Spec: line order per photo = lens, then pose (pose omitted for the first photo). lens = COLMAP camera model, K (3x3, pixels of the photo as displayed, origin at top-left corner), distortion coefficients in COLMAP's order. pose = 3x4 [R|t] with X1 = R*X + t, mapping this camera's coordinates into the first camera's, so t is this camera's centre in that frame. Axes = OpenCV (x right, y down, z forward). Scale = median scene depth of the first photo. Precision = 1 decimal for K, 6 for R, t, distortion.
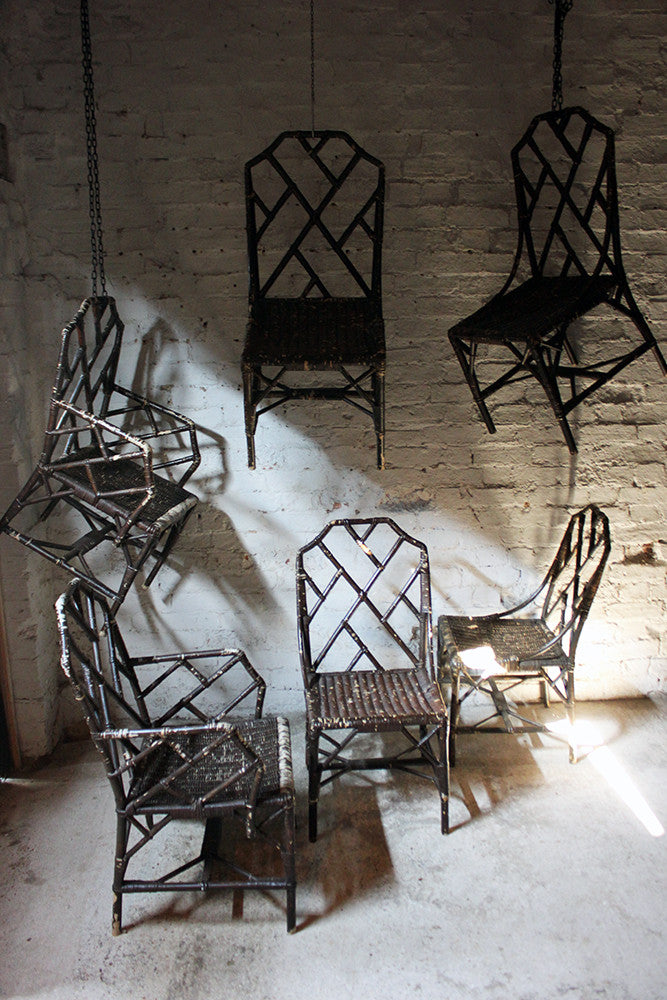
lens RADIAL K [[843.1, 0, 334.5], [0, 843.1, 505.4], [0, 0, 1]] dist [-0.167432, 0.149858]
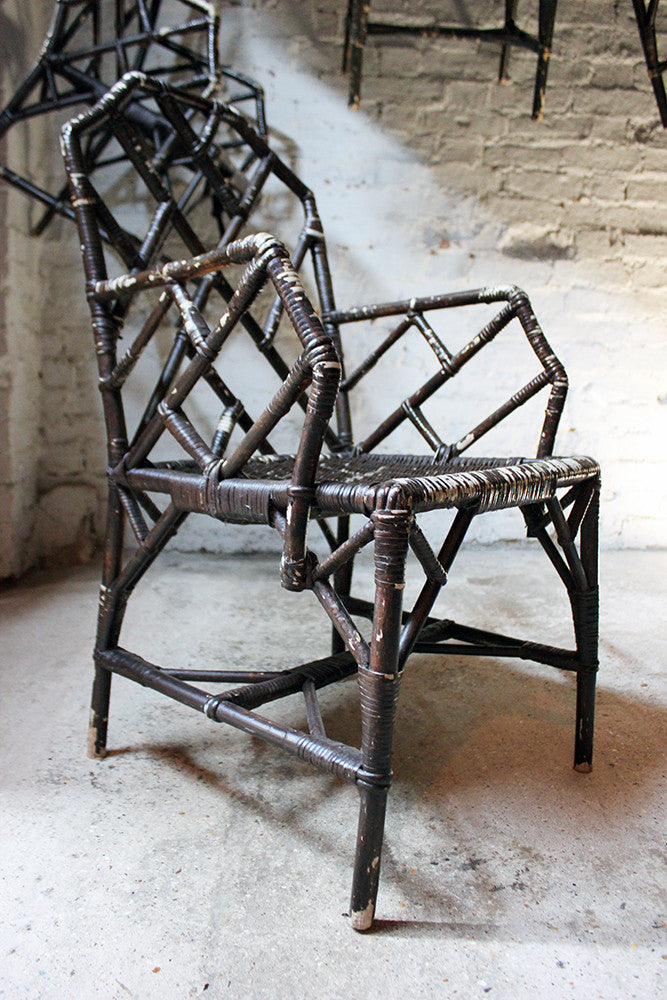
lens RADIAL K [[843.1, 0, 334.5], [0, 843.1, 505.4], [0, 0, 1]] dist [-0.167432, 0.149858]
pose [[0.999234, 0.032556, 0.021703, -0.111187], [-0.030524, 0.995637, -0.088178, 0.321949], [-0.024479, 0.087448, 0.995868, 0.338280]]
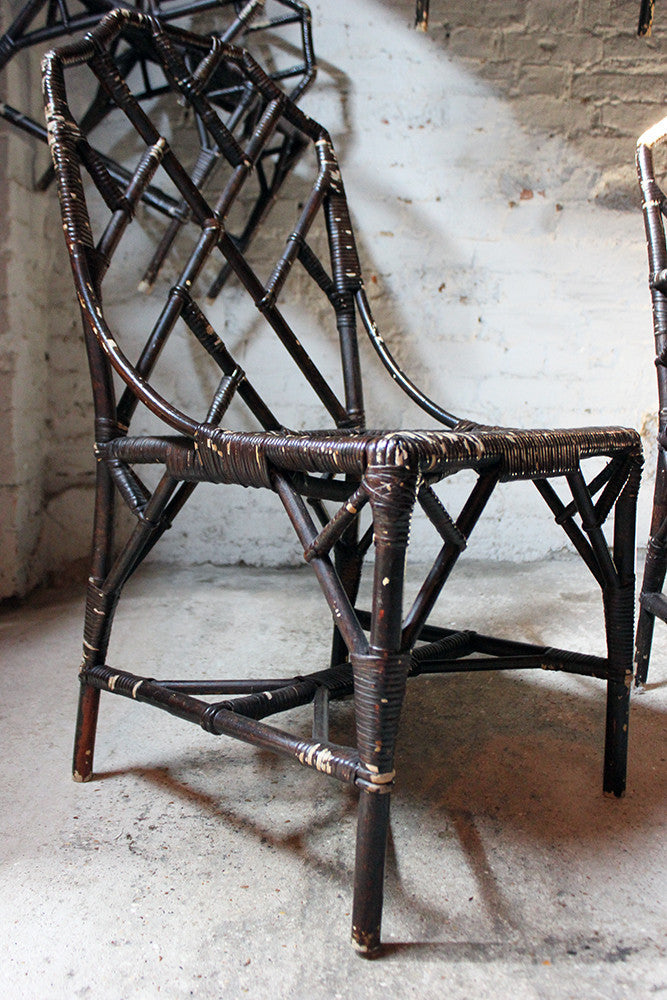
lens RADIAL K [[973.7, 0, 334.5], [0, 973.7, 501.1], [0, 0, 1]] dist [-0.138696, 0.152852]
pose [[0.999559, 0.023087, -0.018690, -0.130236], [-0.024873, 0.994501, -0.101727, 0.325801], [0.016238, 0.102147, 0.994637, 0.364743]]
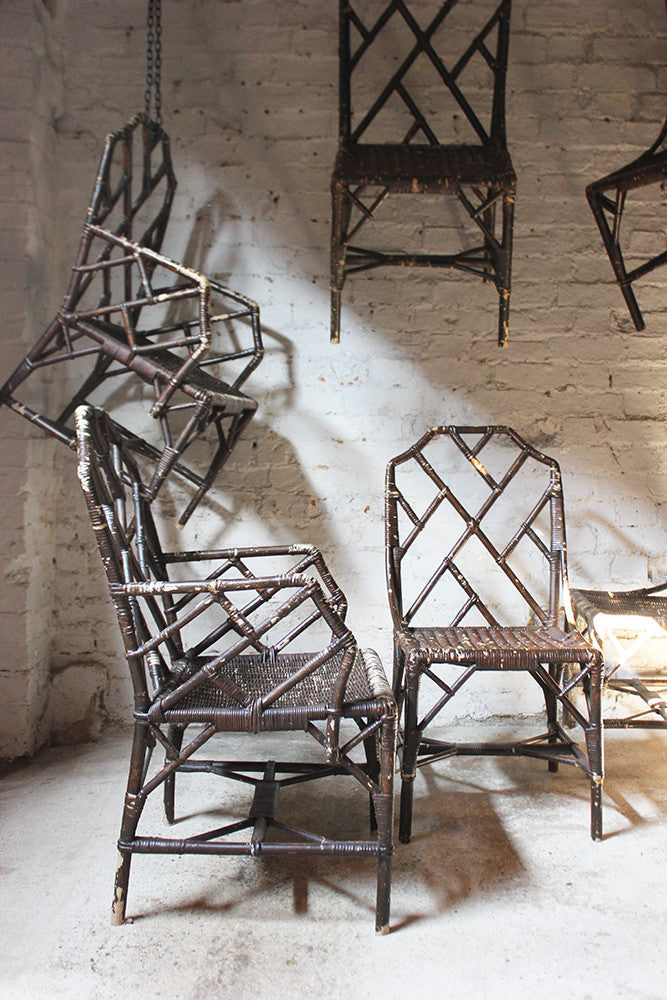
lens RADIAL K [[1011.2, 0, 339.1], [0, 1011.2, 502.0], [0, 0, 1]] dist [-0.135985, 0.163680]
pose [[0.998786, 0.028673, -0.040062, -0.049916], [-0.035293, 0.983798, -0.175772, 0.247053], [0.034373, 0.176972, 0.983615, 0.114008]]
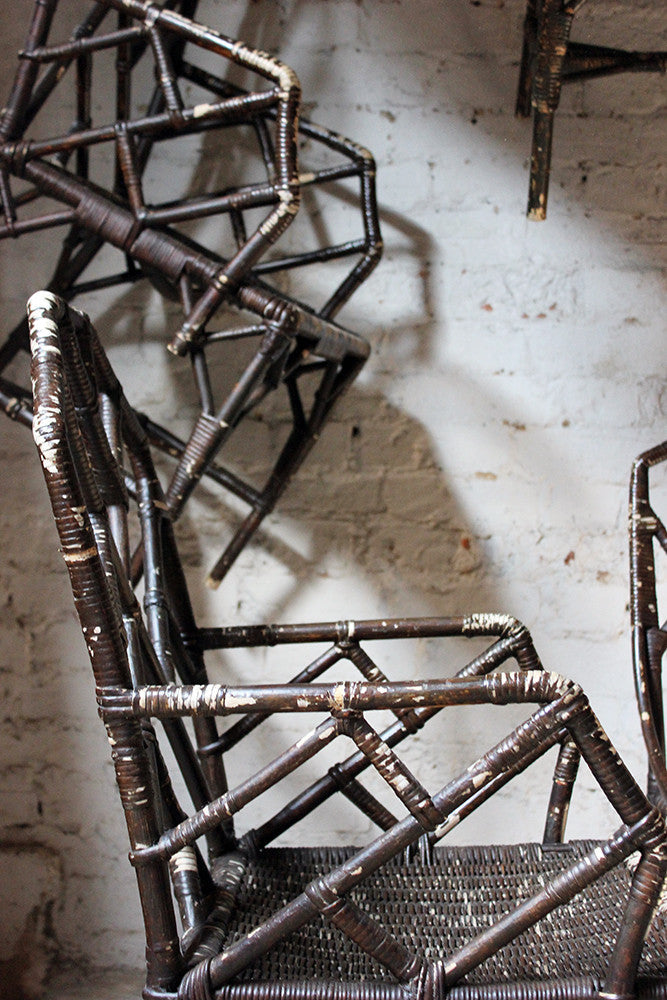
lens RADIAL K [[1570.5, 0, 335.7], [0, 1570.5, 505.7], [0, 0, 1]] dist [-0.010663, 0.048020]
pose [[0.995429, 0.041987, -0.085780, -0.114990], [-0.059833, 0.974233, -0.217463, 0.233498], [0.074439, 0.221601, 0.972292, 0.304933]]
